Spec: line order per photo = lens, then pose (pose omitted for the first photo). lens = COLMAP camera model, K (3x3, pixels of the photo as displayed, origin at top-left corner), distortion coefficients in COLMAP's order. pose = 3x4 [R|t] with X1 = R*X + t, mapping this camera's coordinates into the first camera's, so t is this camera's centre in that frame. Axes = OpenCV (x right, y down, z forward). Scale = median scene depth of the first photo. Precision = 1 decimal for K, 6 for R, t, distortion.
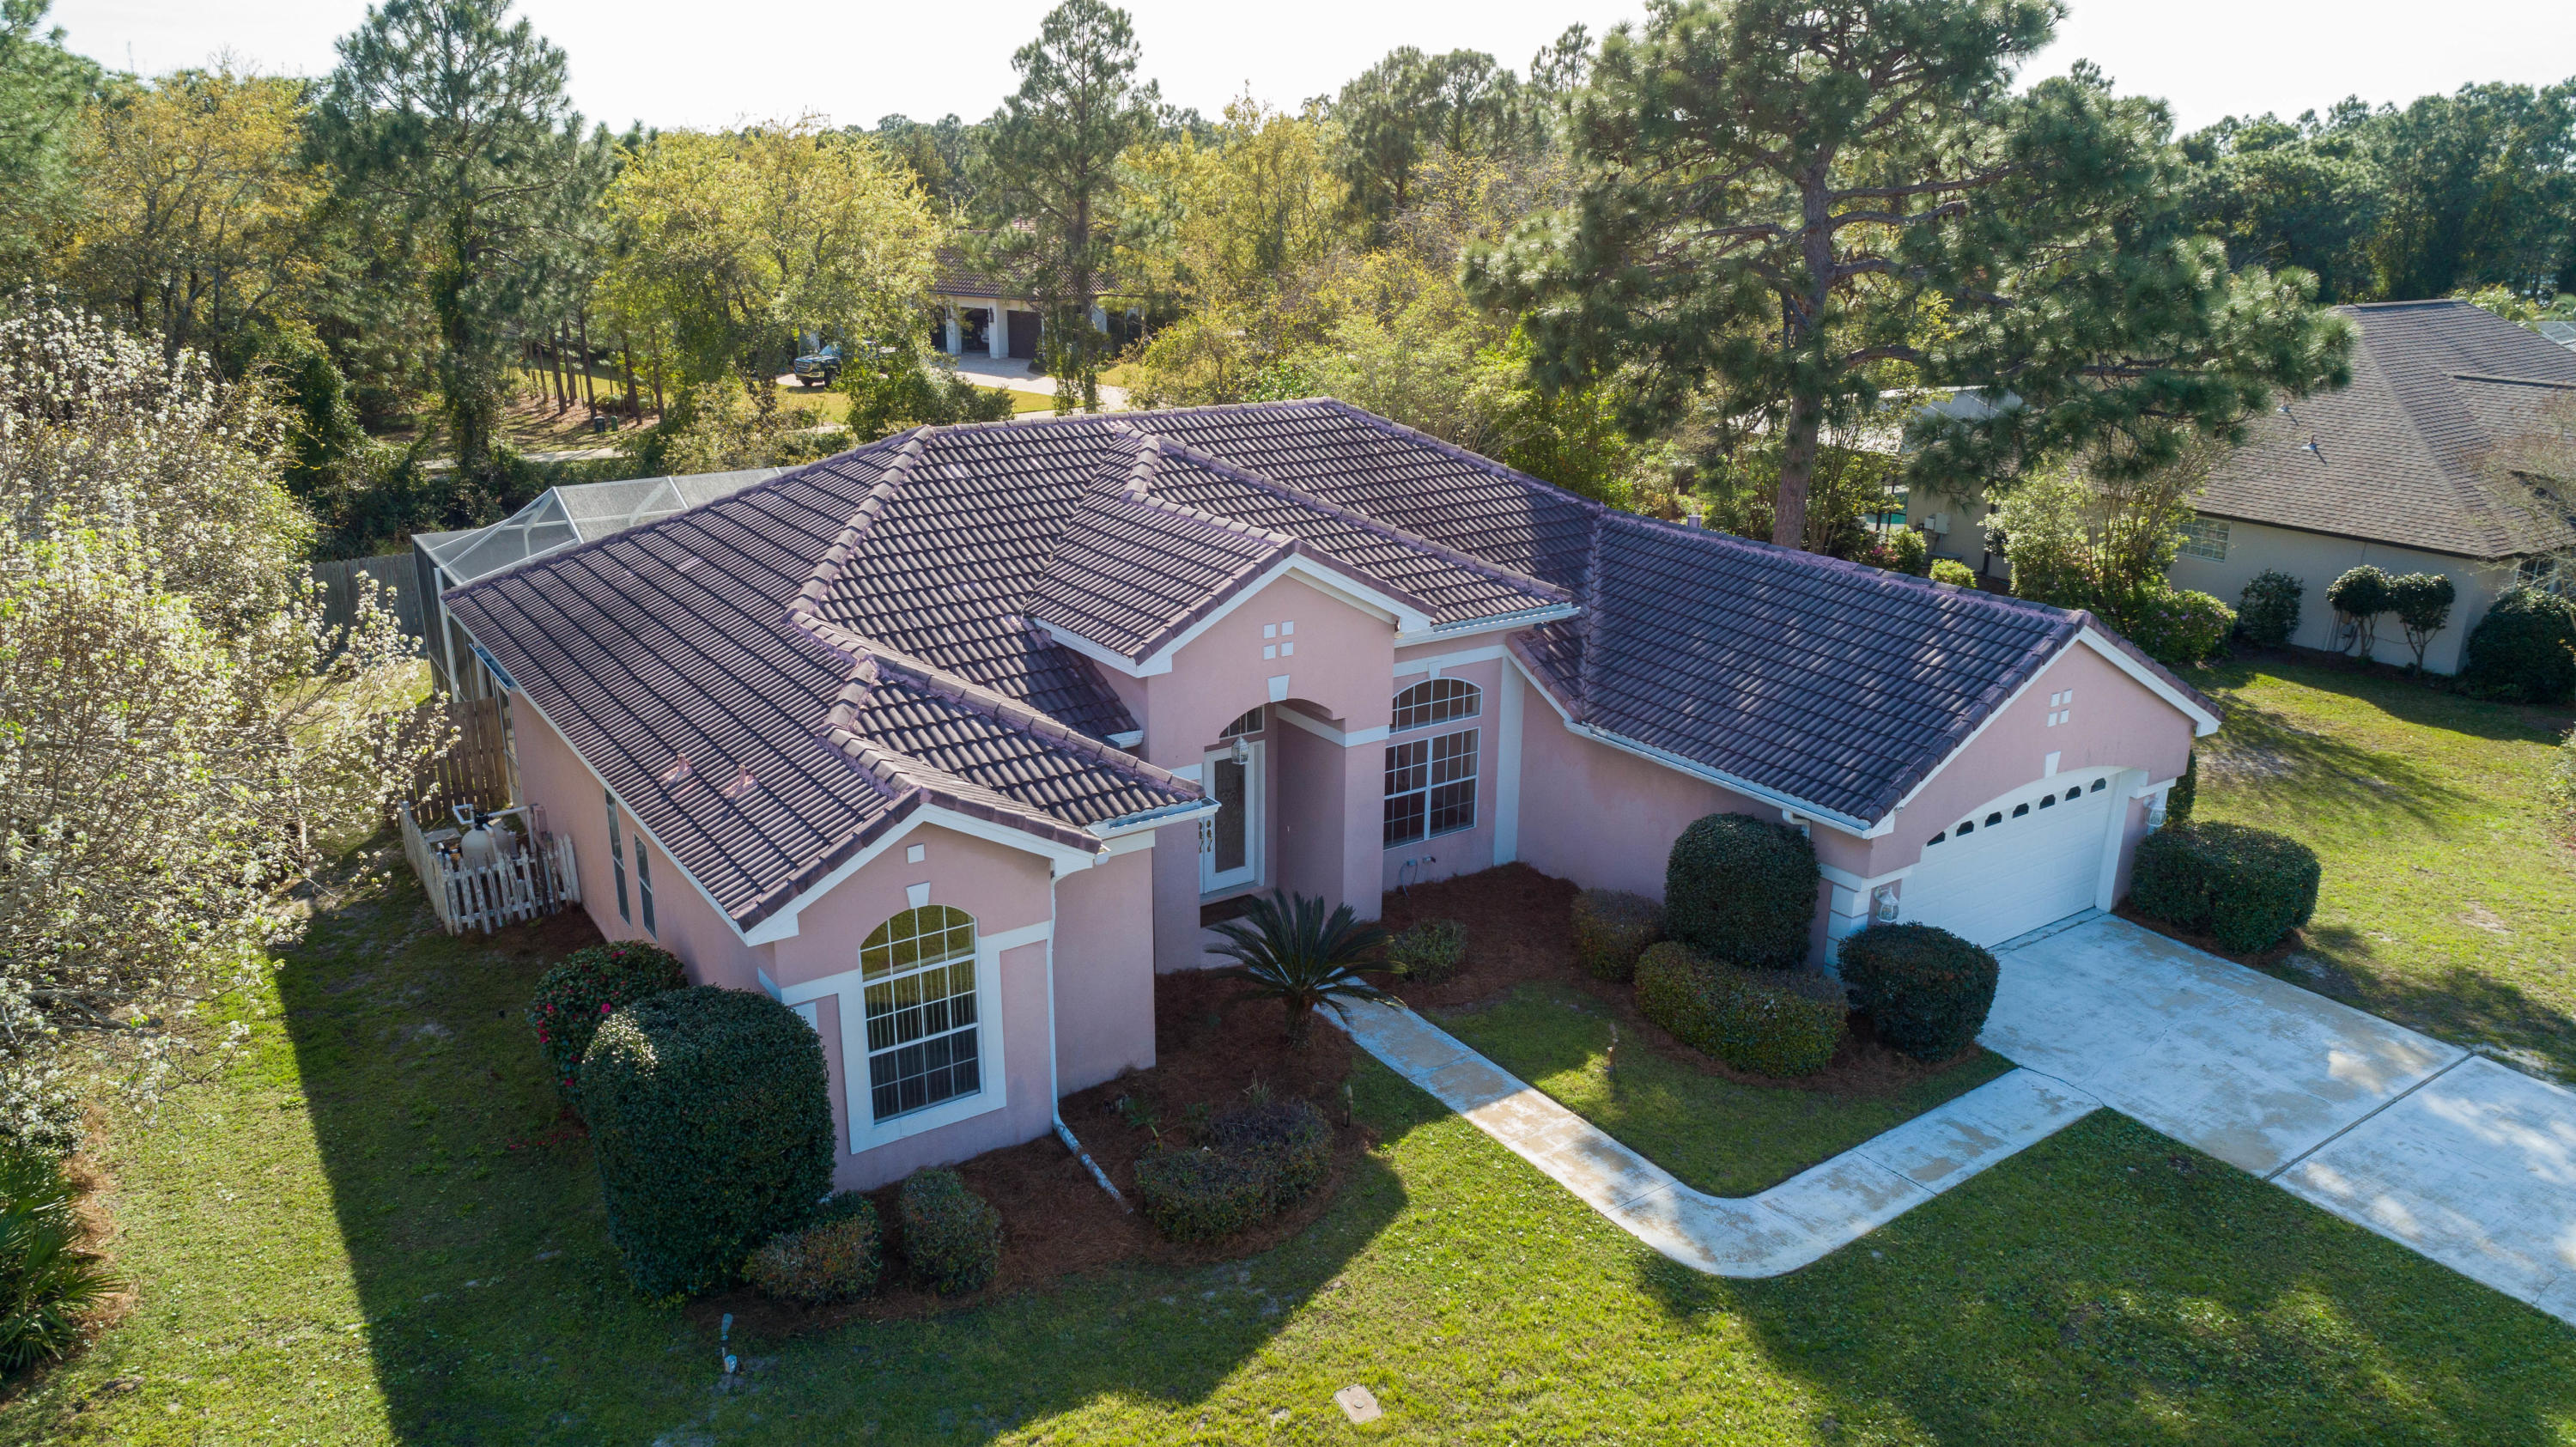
lens RADIAL K [[1727.5, 0, 1288.0], [0, 1727.5, 723.5], [0, 0, 1]] dist [-0.005892, 0.000717]
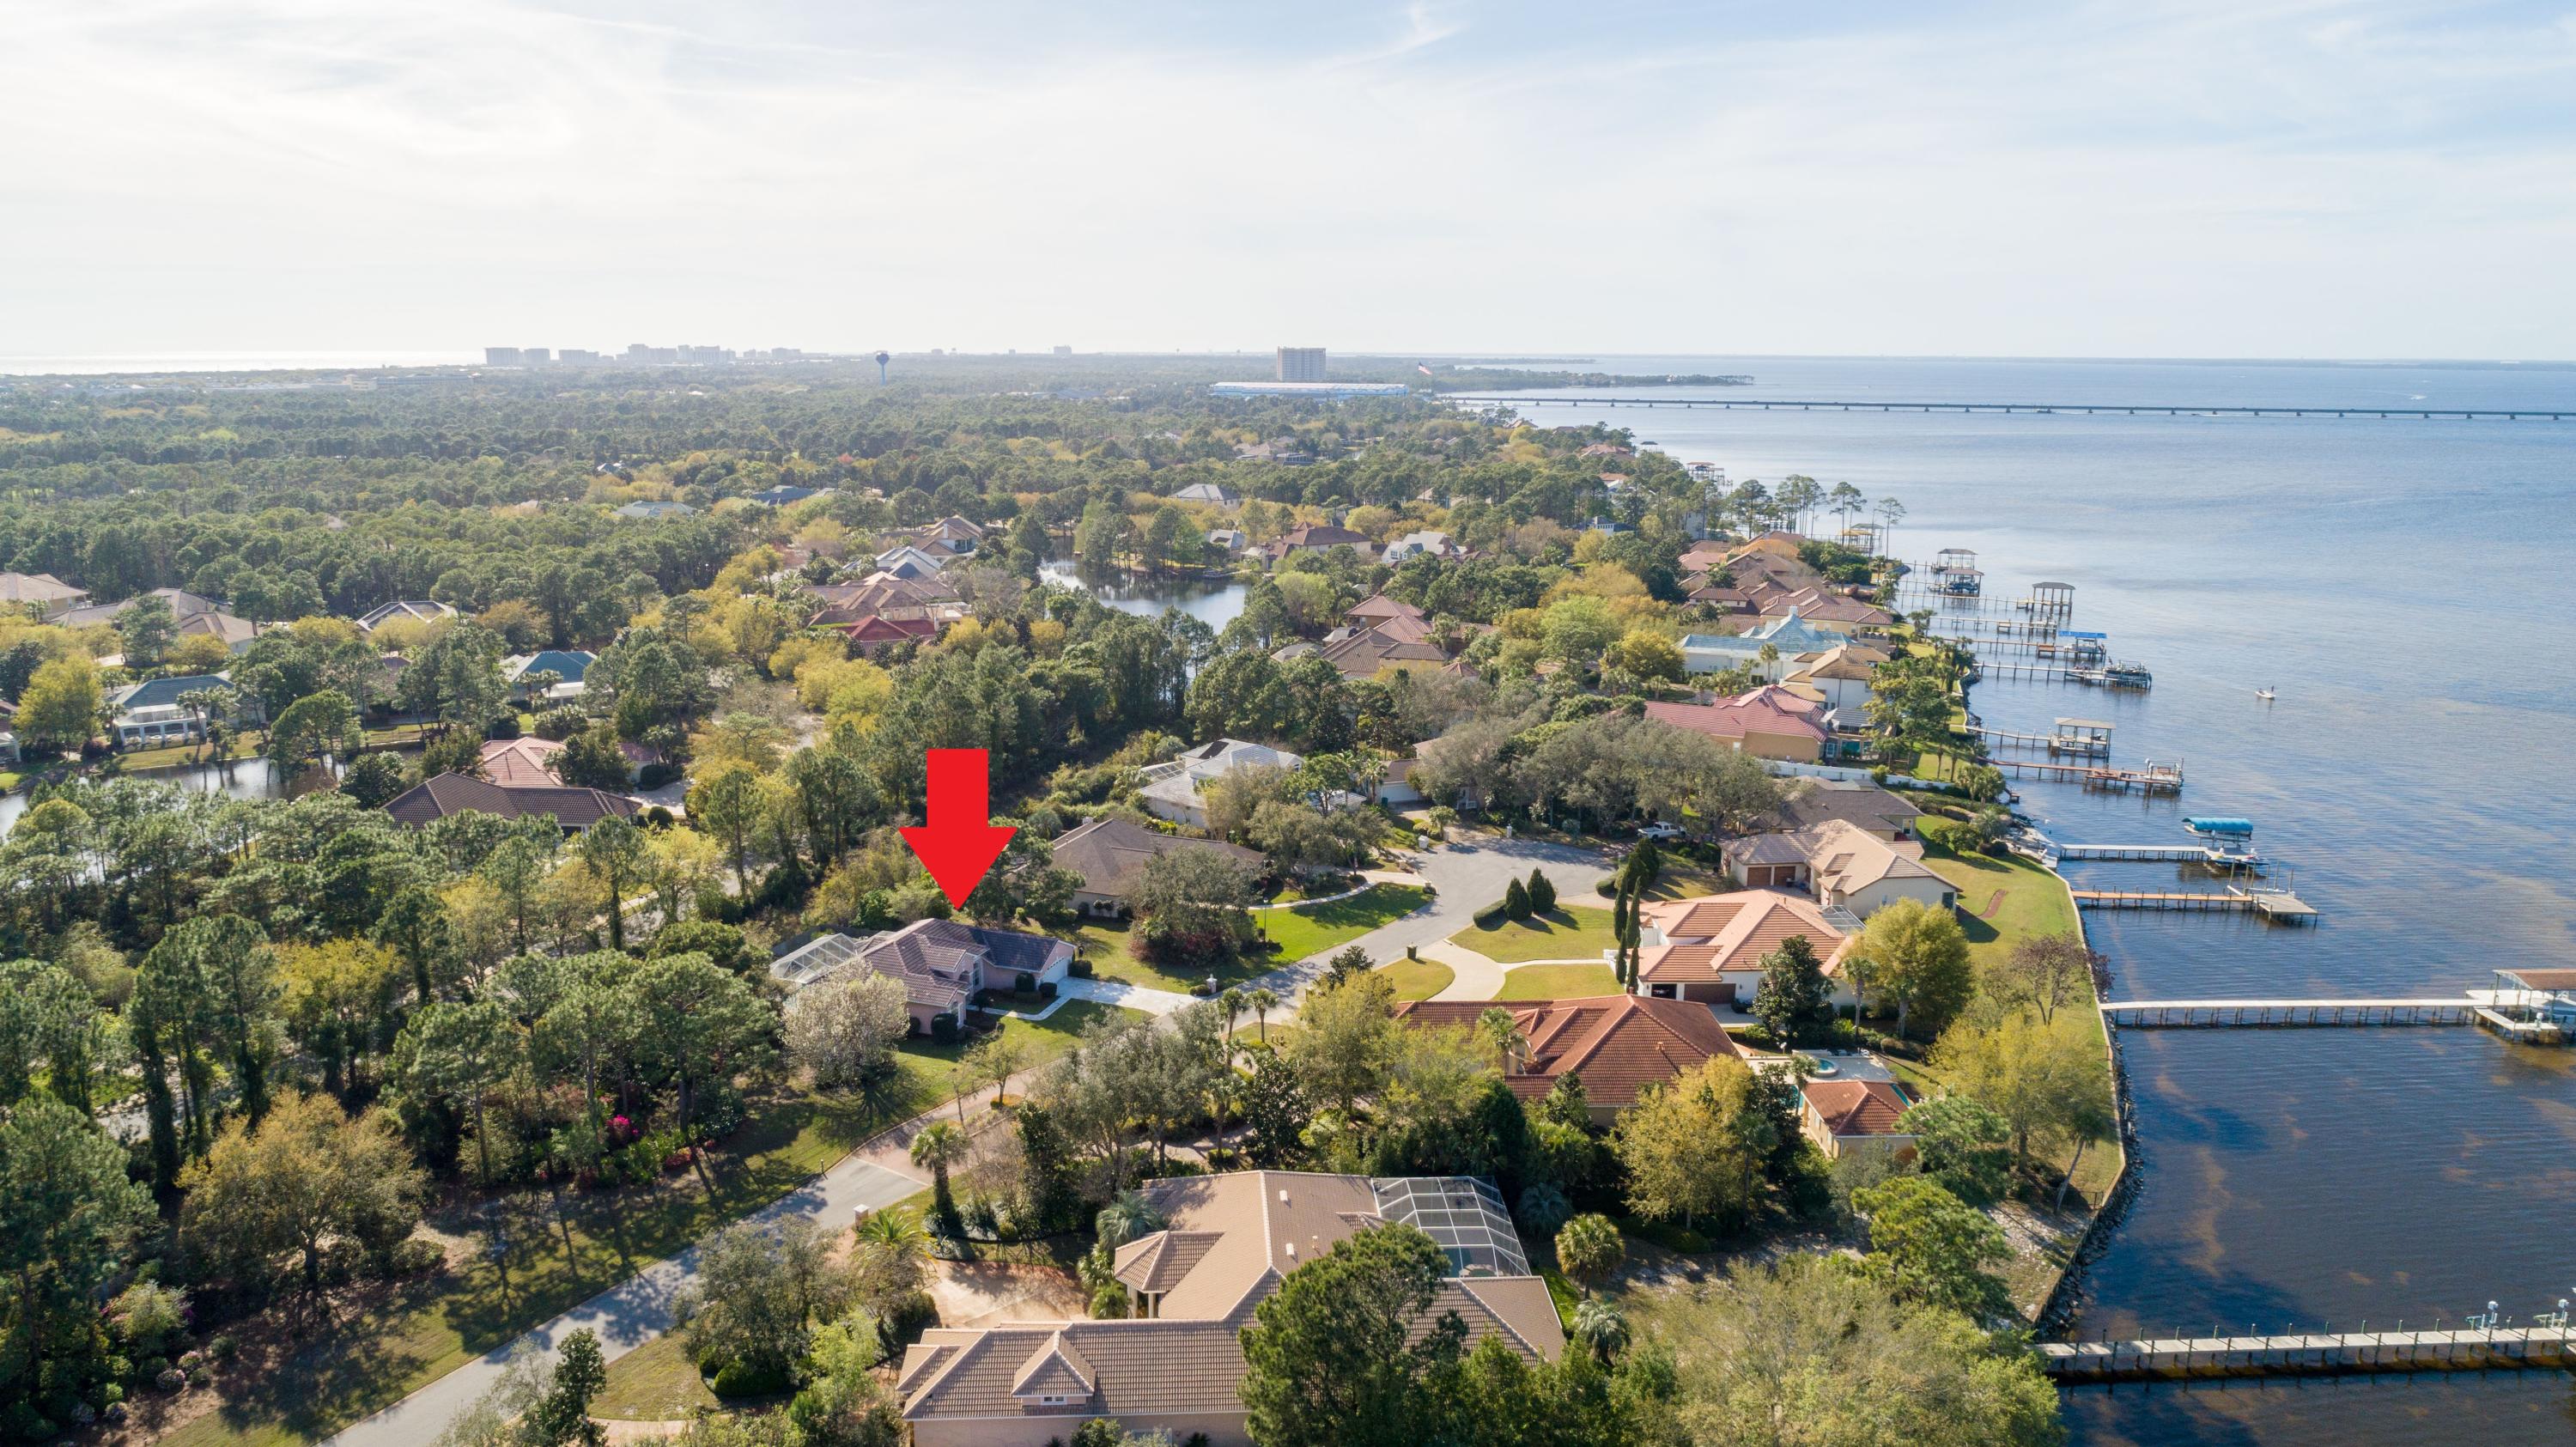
lens RADIAL K [[1727.5, 0, 1288.0], [0, 1727.5, 723.5], [0, 0, 1]] dist [-0.005892, 0.000717]
pose [[0.809599, -0.122938, 0.573964, -3.378703], [0.178148, 0.983162, -0.040700, -0.571035], [-0.559296, 0.135202, 0.817868, -6.739788]]
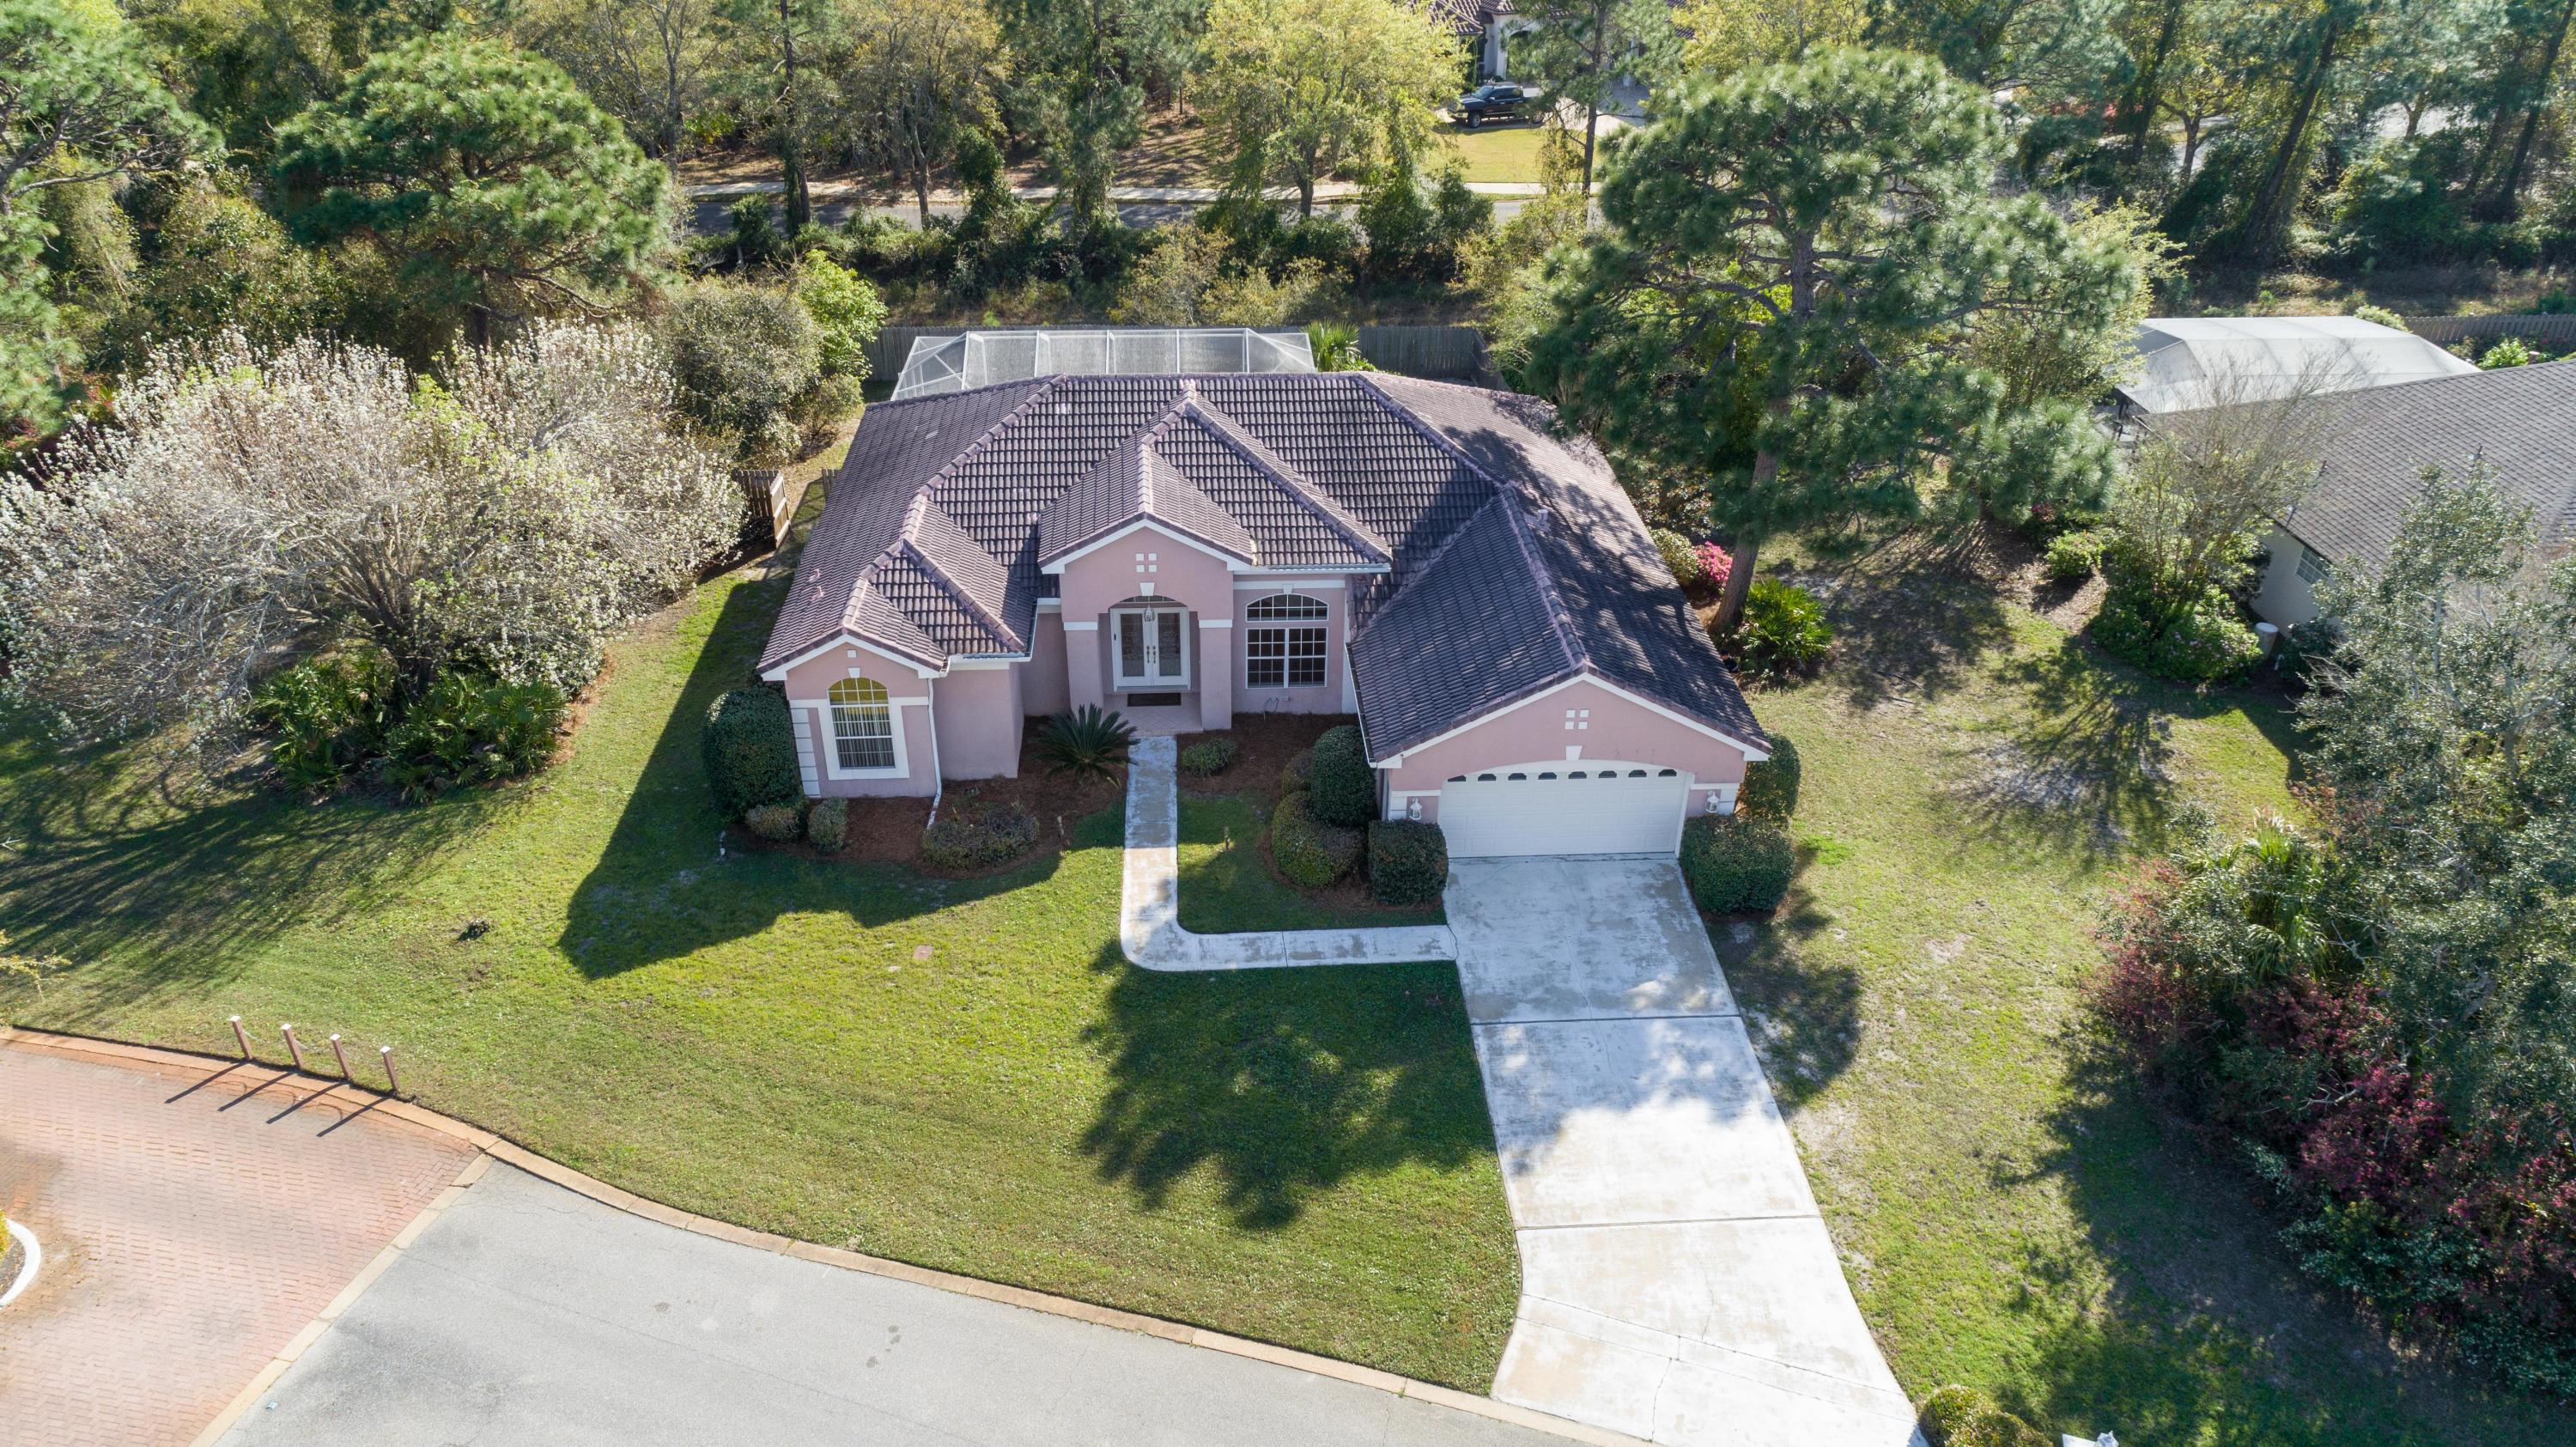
lens RADIAL K [[1727.5, 0, 1288.0], [0, 1727.5, 723.5], [0, 0, 1]] dist [-0.005892, 0.000717]
pose [[0.865664, 0.264343, -0.425146, 0.997157], [-0.163053, 0.951798, 0.259798, -0.409622], [0.473329, -0.155576, 0.867039, -0.501440]]
